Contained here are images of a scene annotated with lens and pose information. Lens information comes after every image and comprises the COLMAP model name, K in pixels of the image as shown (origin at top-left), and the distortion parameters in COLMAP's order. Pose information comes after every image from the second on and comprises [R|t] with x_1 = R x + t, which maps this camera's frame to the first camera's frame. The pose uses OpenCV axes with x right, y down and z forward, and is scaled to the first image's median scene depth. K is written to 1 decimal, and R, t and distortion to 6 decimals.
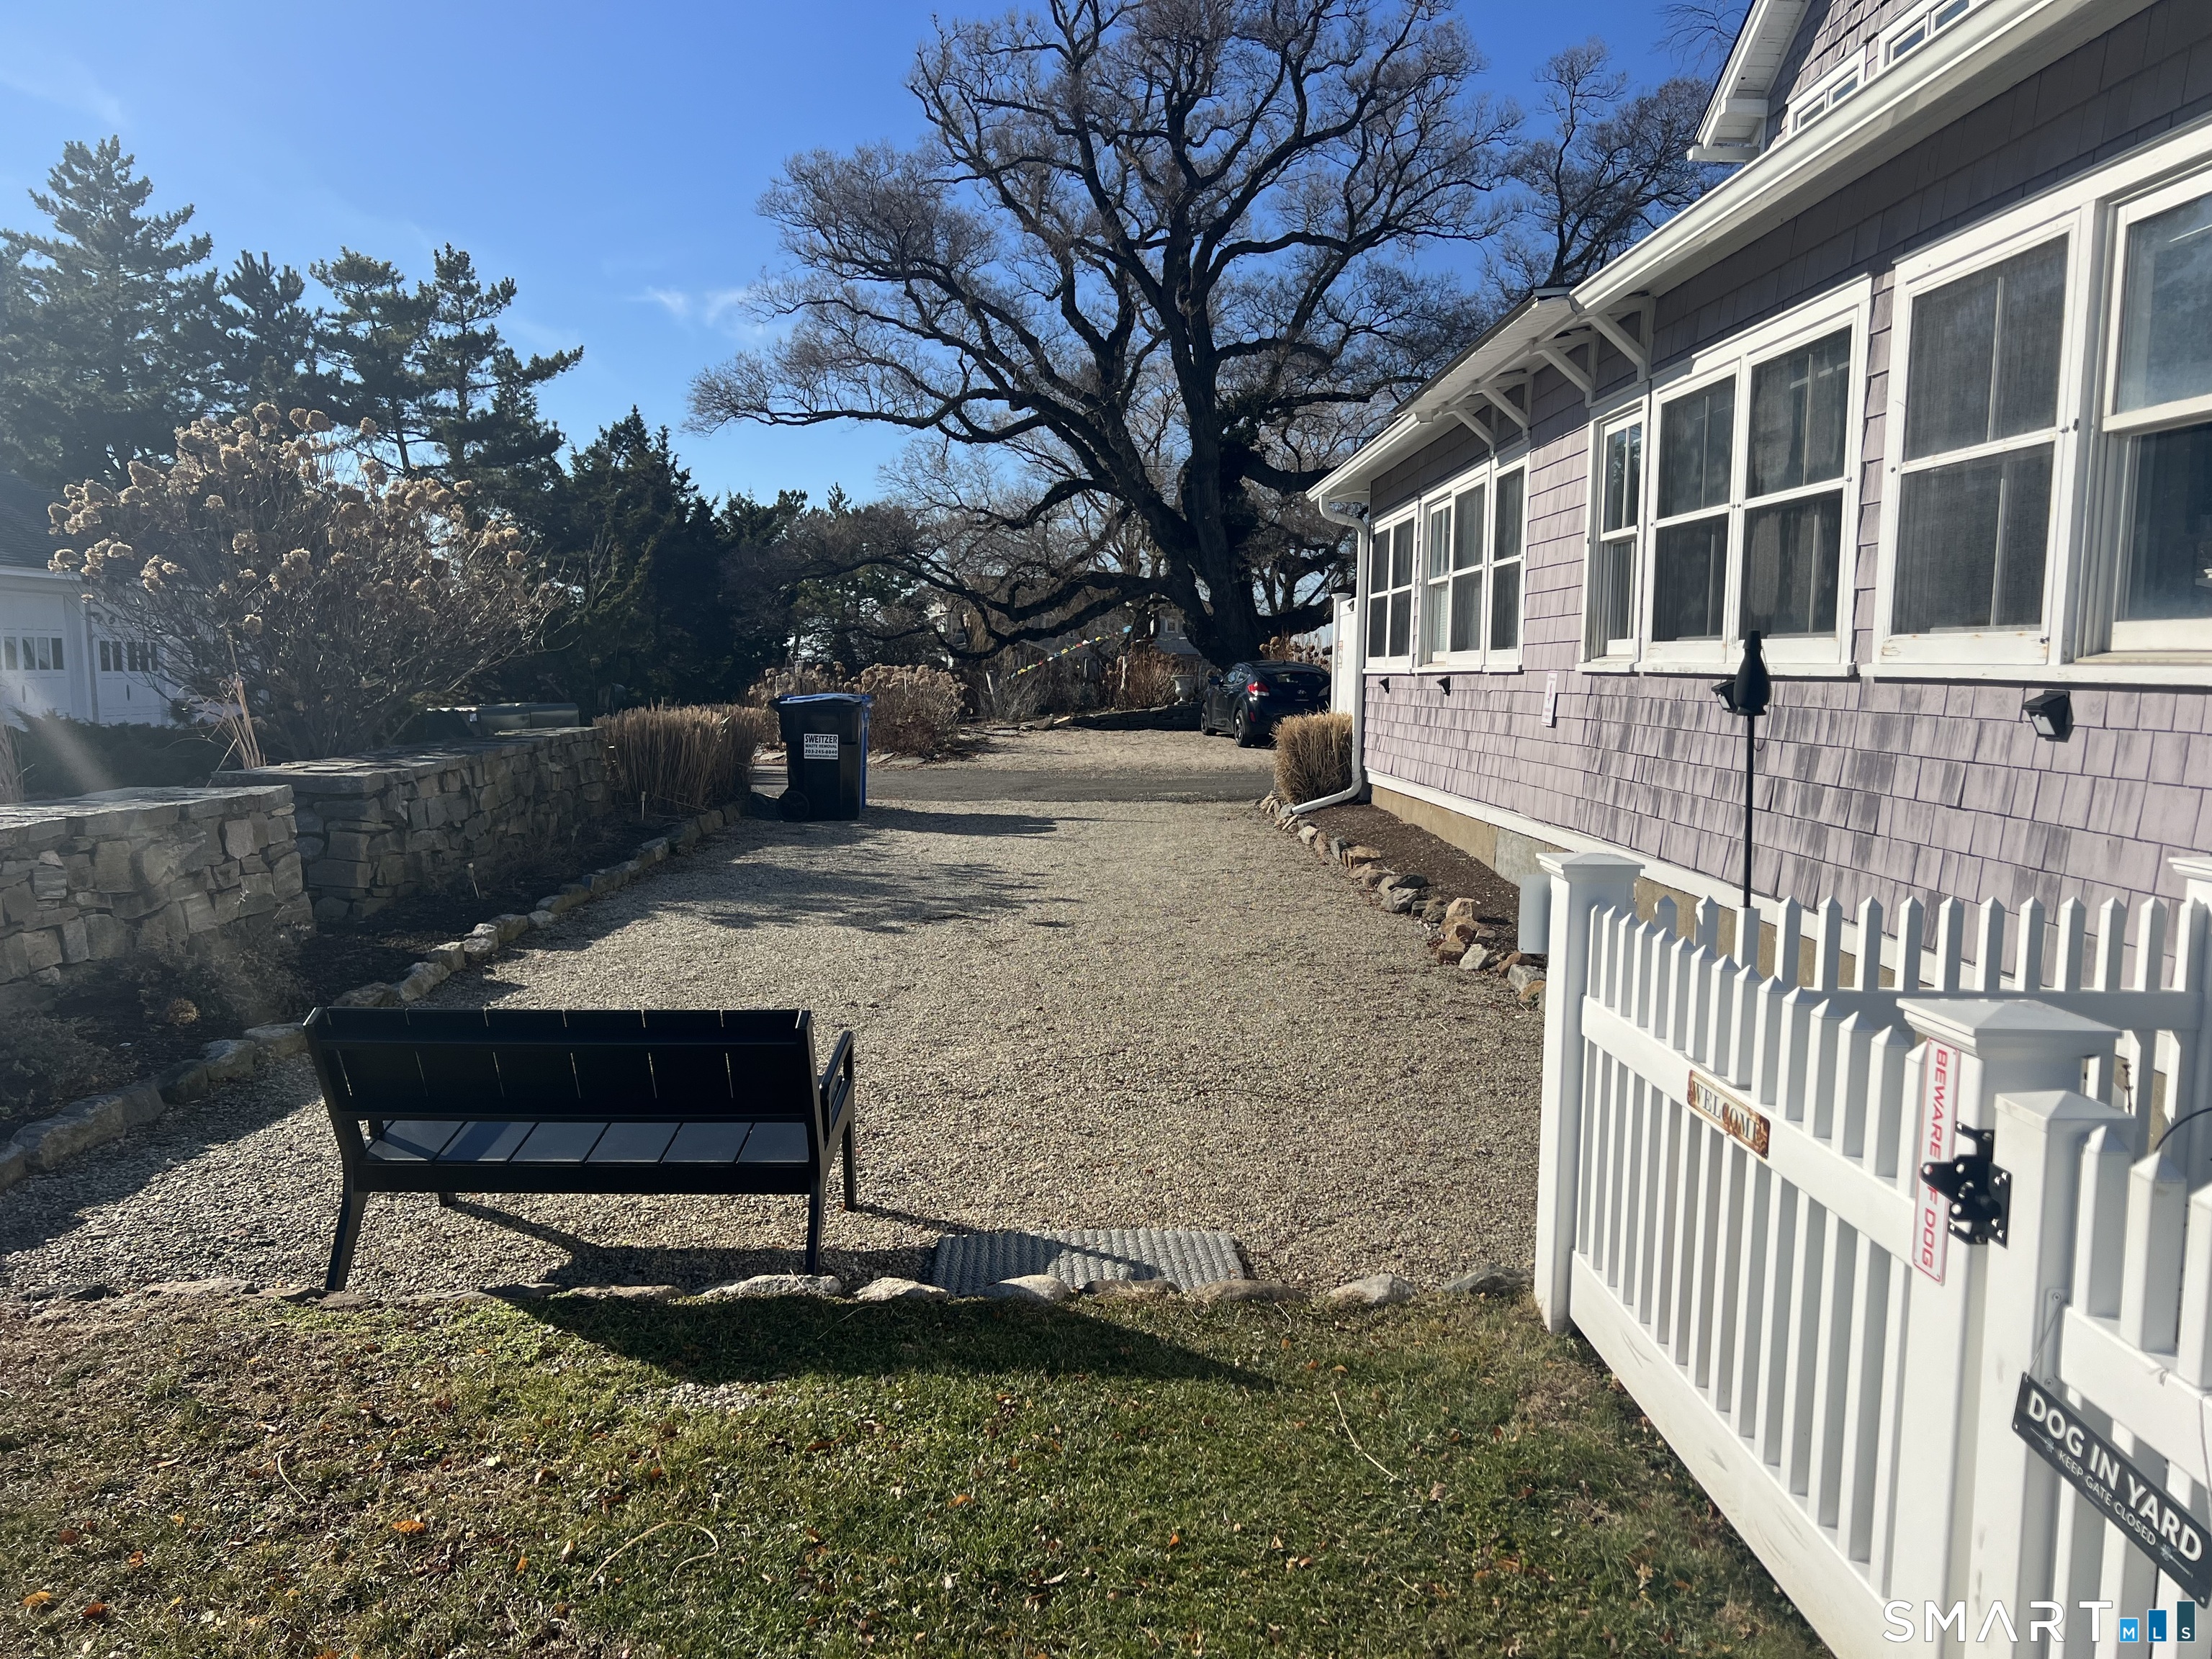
lens RADIAL K [[1665.2, 0, 1126.9], [0, 1665.2, 836.4], [0, 0, 1]] dist [0.049329, -0.045882]
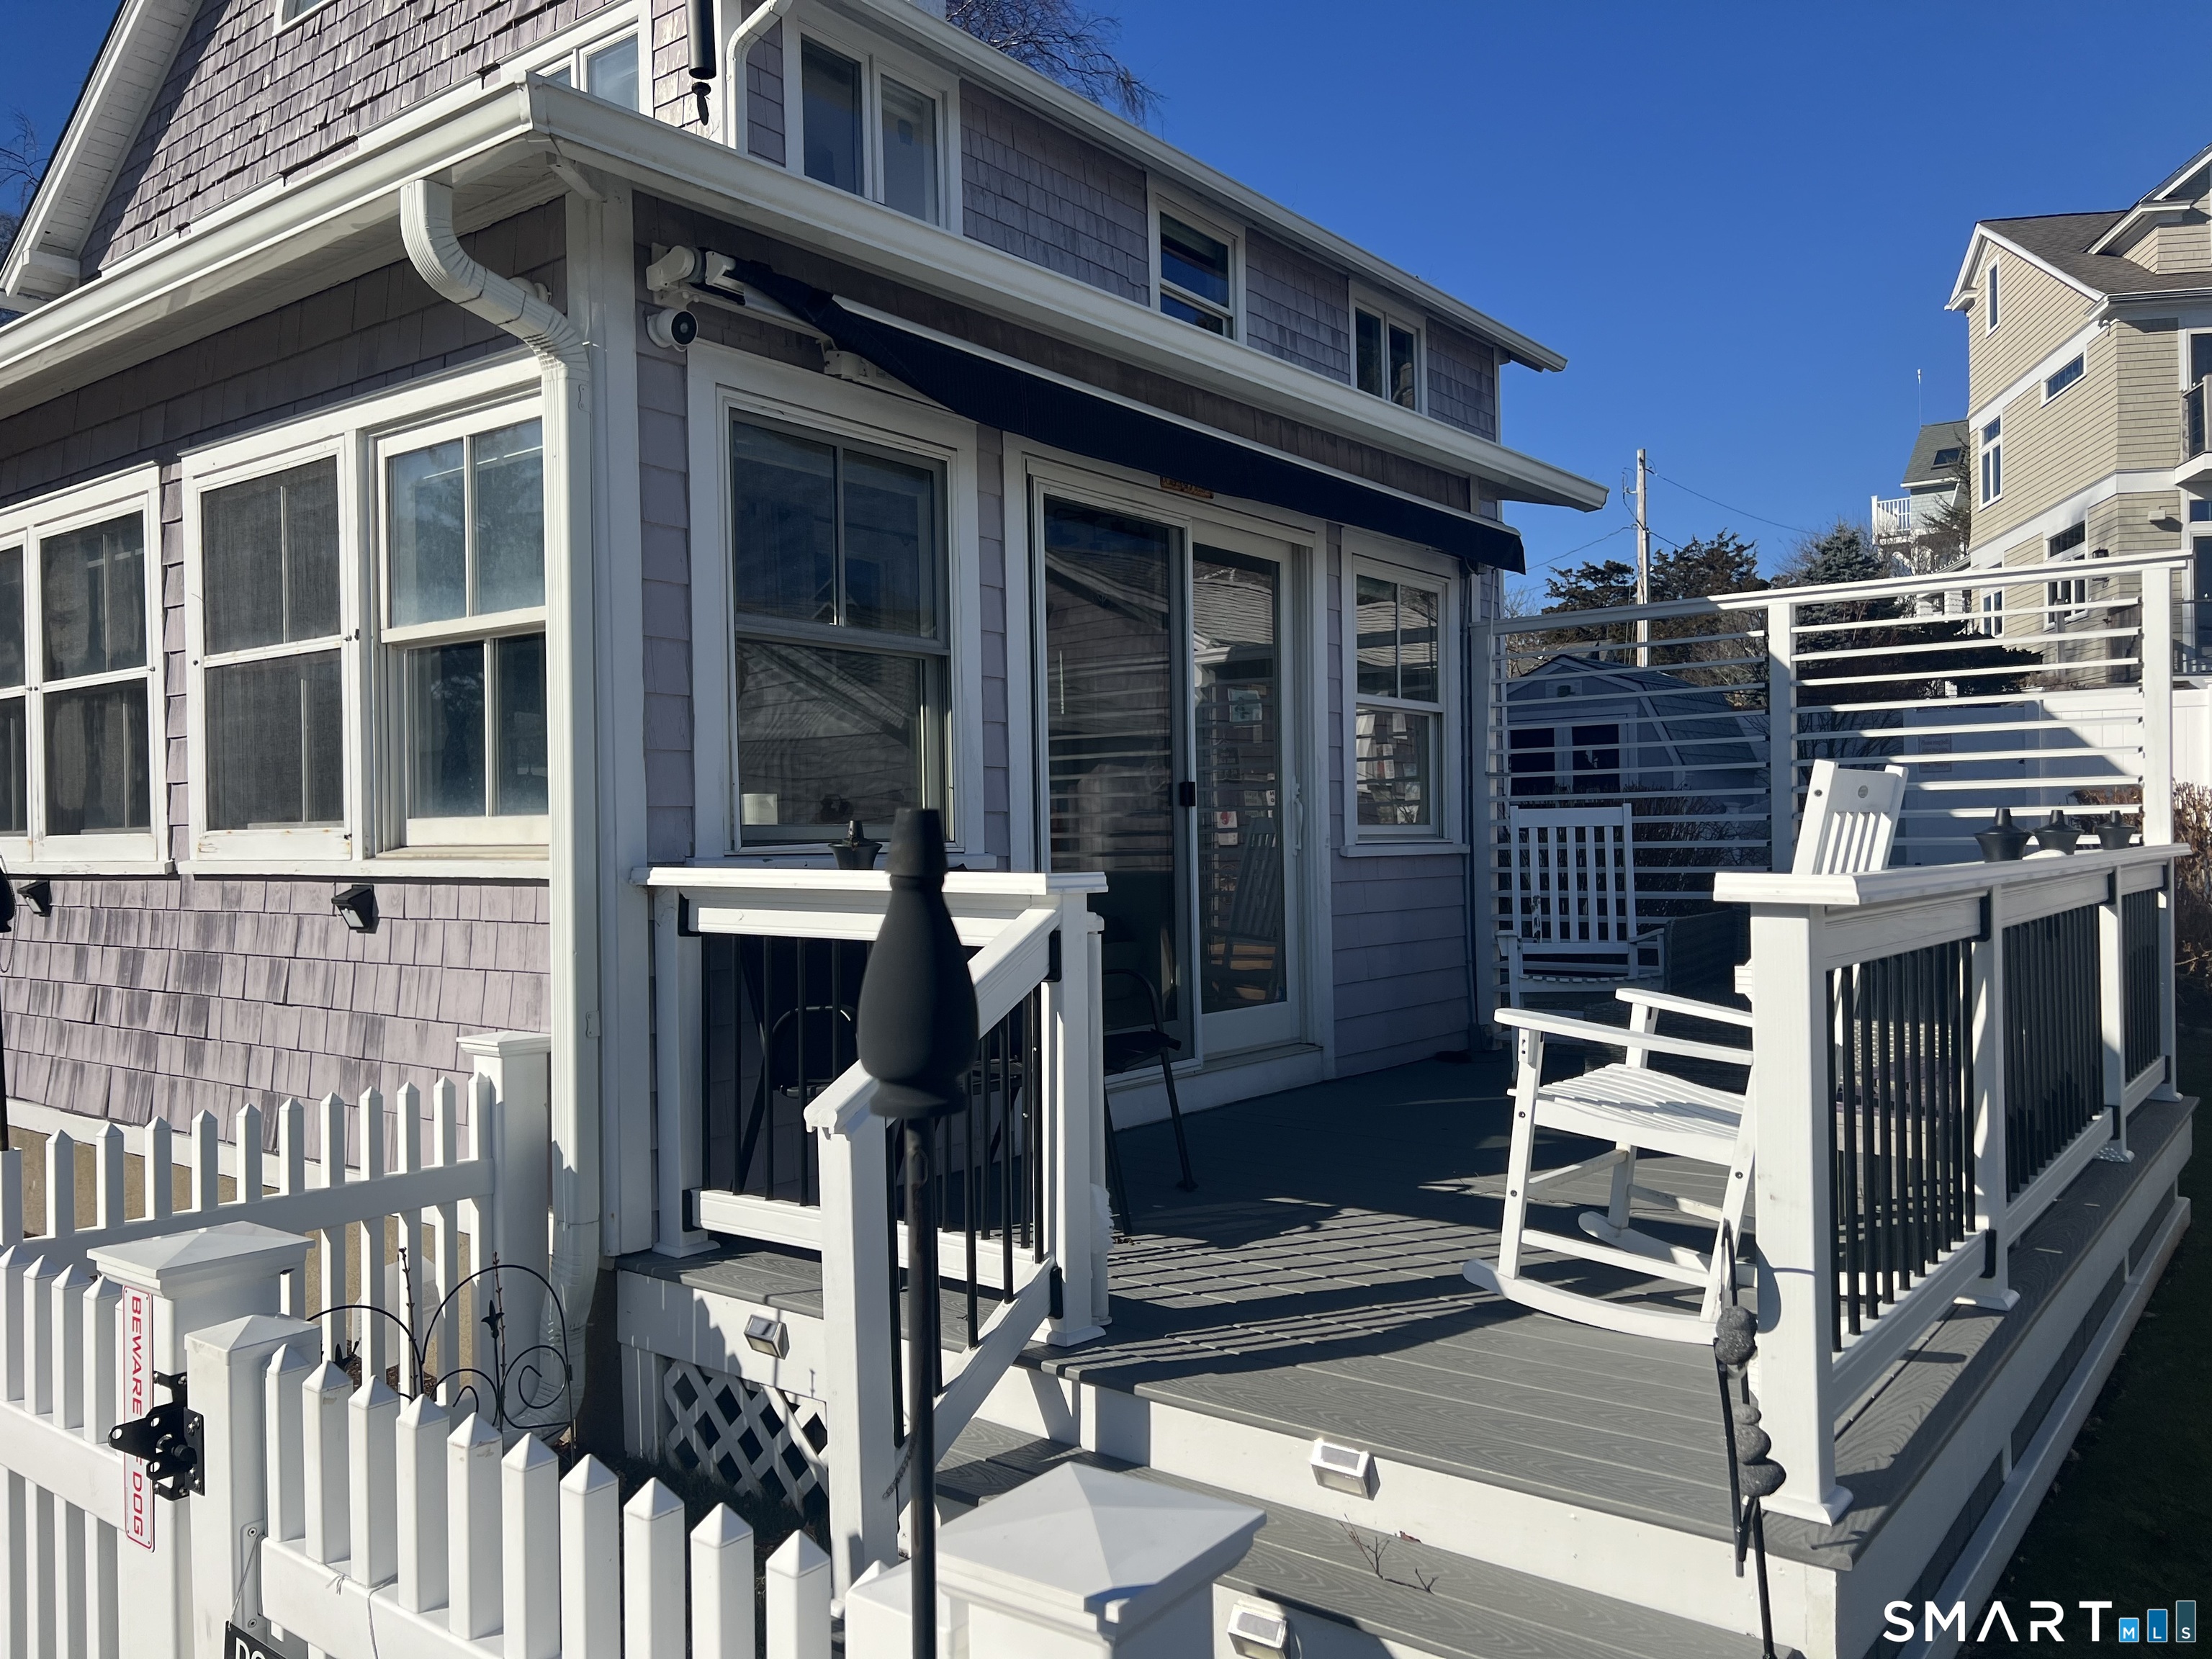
lens RADIAL K [[1665.2, 0, 1118.7], [0, 1665.2, 837.8], [0, 0, 1]] dist [0.049329, -0.045882]
pose [[0.638871, -0.020488, 0.769041, 0.021234], [0.101726, 0.993117, -0.058050, -0.002964], [-0.762559, 0.115318, 0.636558, -0.007990]]
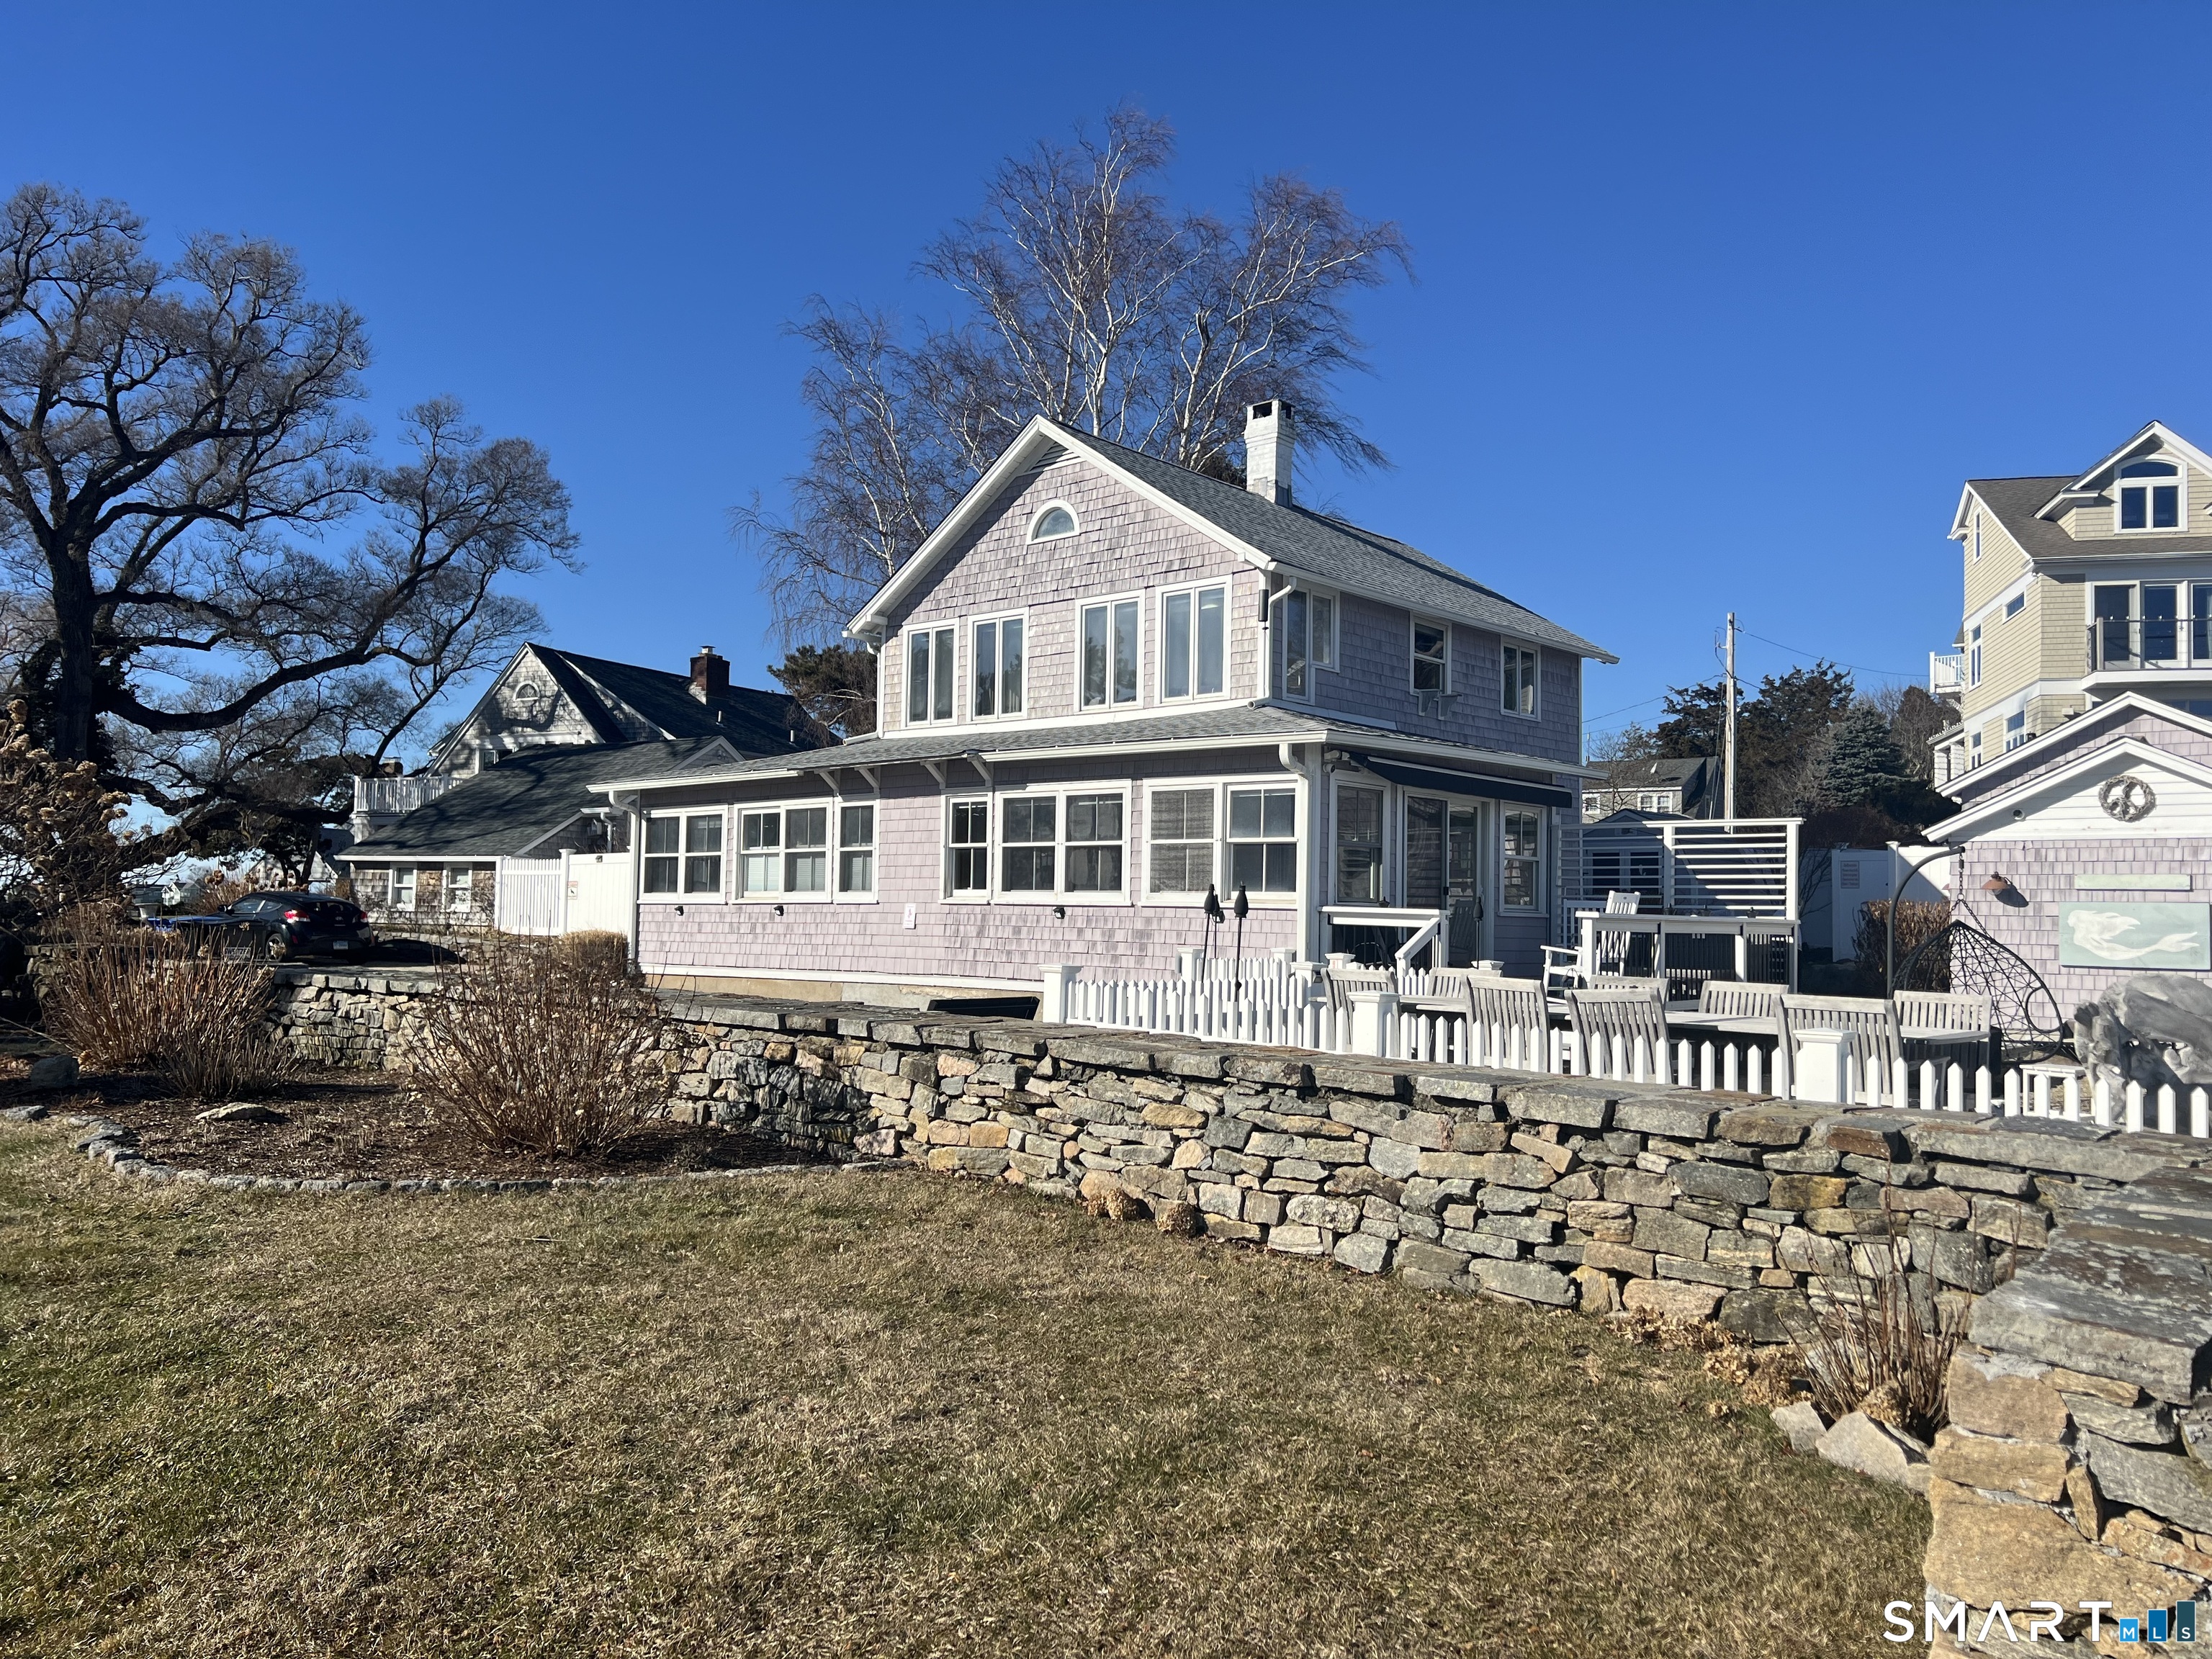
lens RADIAL K [[1665.2, 0, 1088.7], [0, 1665.2, 819.8], [0, 0, 1]] dist [0.049329, -0.045882]
pose [[0.705208, 0.042423, 0.707730, -0.882277], [0.062464, 0.990609, -0.121621, 0.056677], [-0.706244, 0.129976, 0.695936, -0.536943]]
